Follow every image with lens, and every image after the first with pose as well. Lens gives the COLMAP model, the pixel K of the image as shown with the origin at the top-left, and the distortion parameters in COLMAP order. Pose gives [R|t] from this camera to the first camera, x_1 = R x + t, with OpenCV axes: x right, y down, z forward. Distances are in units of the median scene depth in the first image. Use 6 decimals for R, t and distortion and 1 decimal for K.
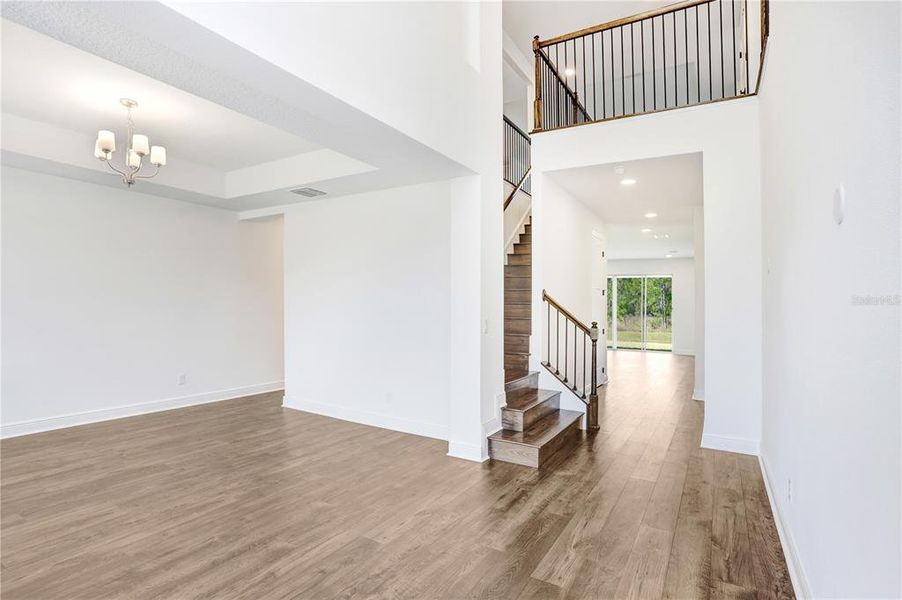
lens RADIAL K [[471.3, 0, 430.1], [0, 471.3, 311.2], [0, 0, 1]] dist [-0.072702, 0.030384]
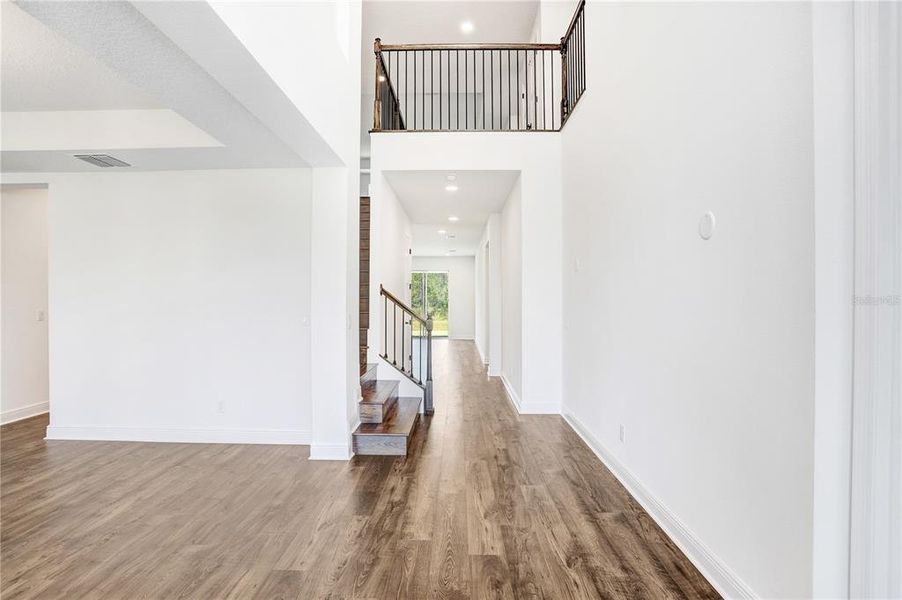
lens RADIAL K [[454.8, 0, 453.4], [0, 454.8, 301.9], [0, 0, 1]] dist [-0.066506, 0.027820]
pose [[0.847482, -0.019820, 0.530454, -0.183305], [0.022949, 0.999736, 0.000690, -0.003719], [-0.530327, 0.011588, 0.847714, 0.074836]]
